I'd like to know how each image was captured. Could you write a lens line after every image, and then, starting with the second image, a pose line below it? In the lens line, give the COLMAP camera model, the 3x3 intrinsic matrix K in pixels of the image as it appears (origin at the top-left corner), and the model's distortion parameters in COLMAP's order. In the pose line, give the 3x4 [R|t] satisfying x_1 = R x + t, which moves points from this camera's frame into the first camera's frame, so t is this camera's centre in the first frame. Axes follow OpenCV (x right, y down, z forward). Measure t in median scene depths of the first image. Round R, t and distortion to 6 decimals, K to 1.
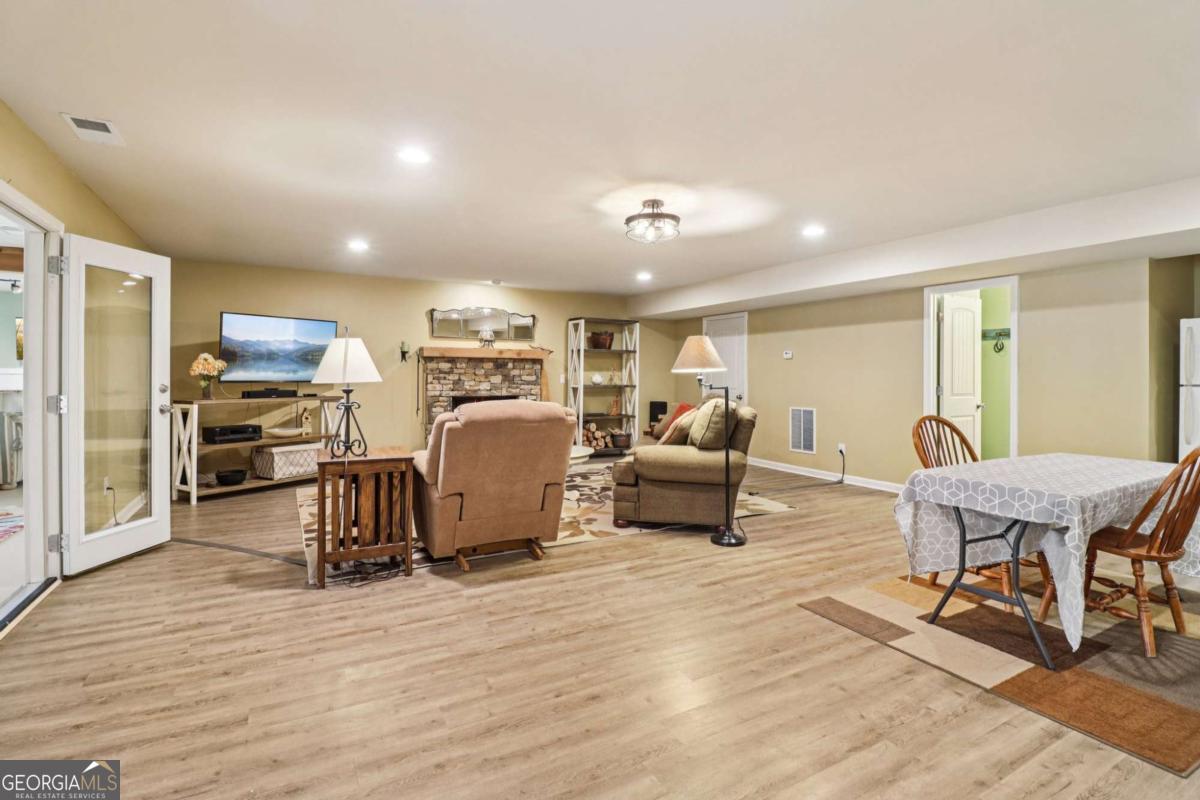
lens RADIAL K [[569.8, 0, 589.5], [0, 569.8, 375.5], [0, 0, 1]] dist [-0.005473, -0.000671]
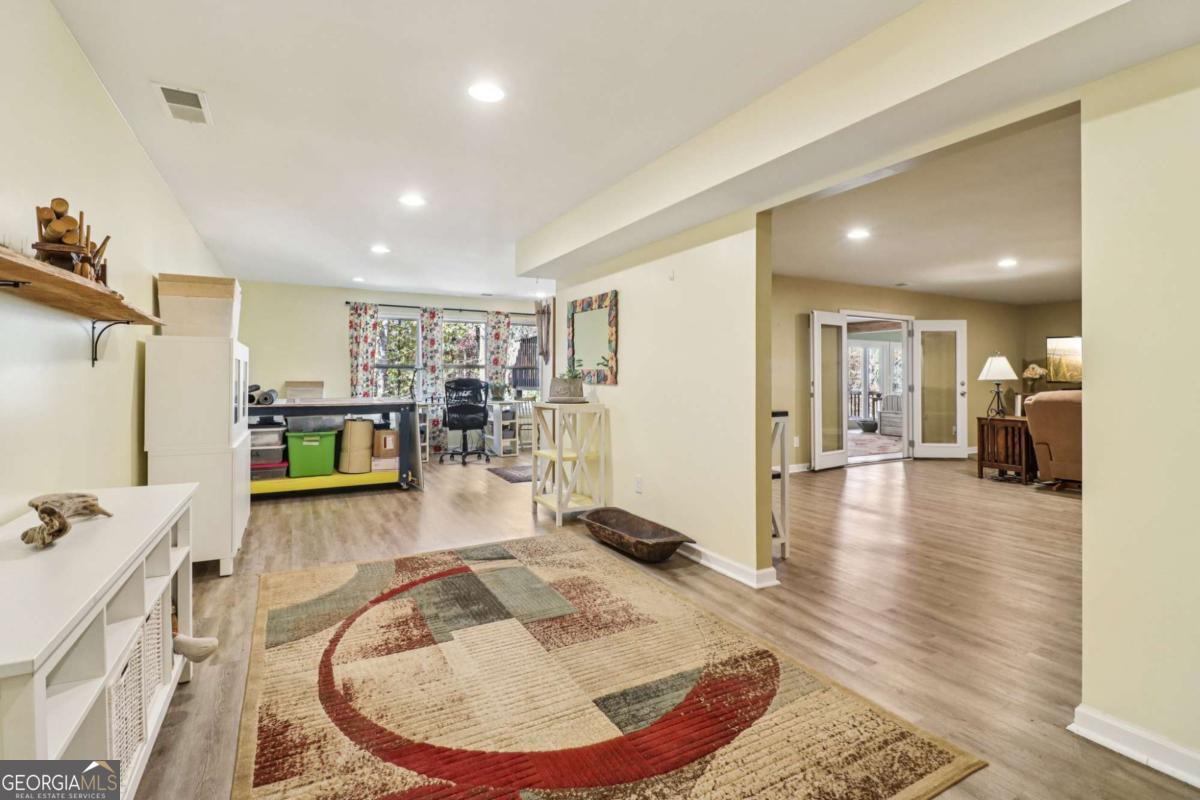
lens RADIAL K [[568.7, 0, 613.0], [0, 568.7, 378.5], [0, 0, 1]] dist [-0.020024, -0.000667]
pose [[0.018785, -0.006362, -0.999803, 1.505412], [-0.000729, 0.999979, -0.006377, 0.020796], [0.999823, 0.000849, 0.018780, -0.368700]]
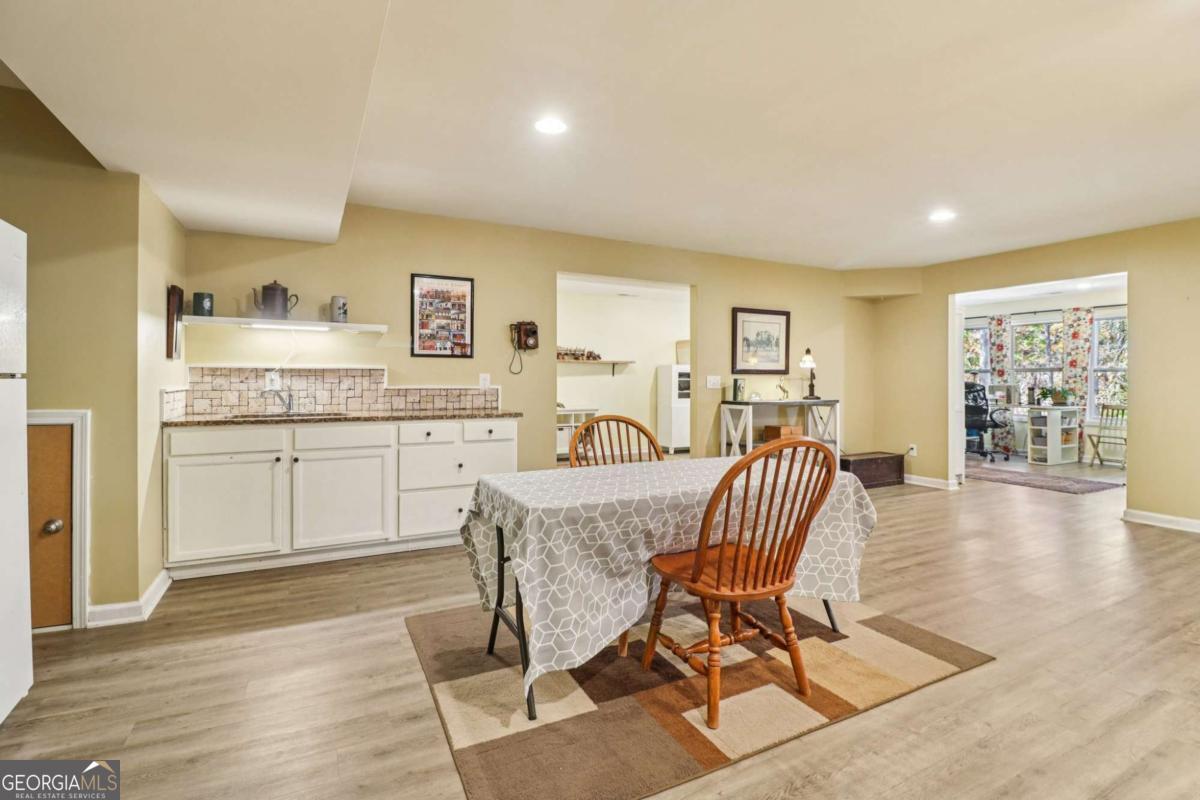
lens RADIAL K [[568.7, 0, 602.6], [0, 568.7, 390.4], [0, 0, 1]] dist [-0.020024, -0.000667]
pose [[-0.999837, -0.012439, 0.013049, 0.784553], [-0.012239, 0.999809, 0.015269, 0.026119], [-0.013237, 0.015107, -0.999798, 1.546902]]
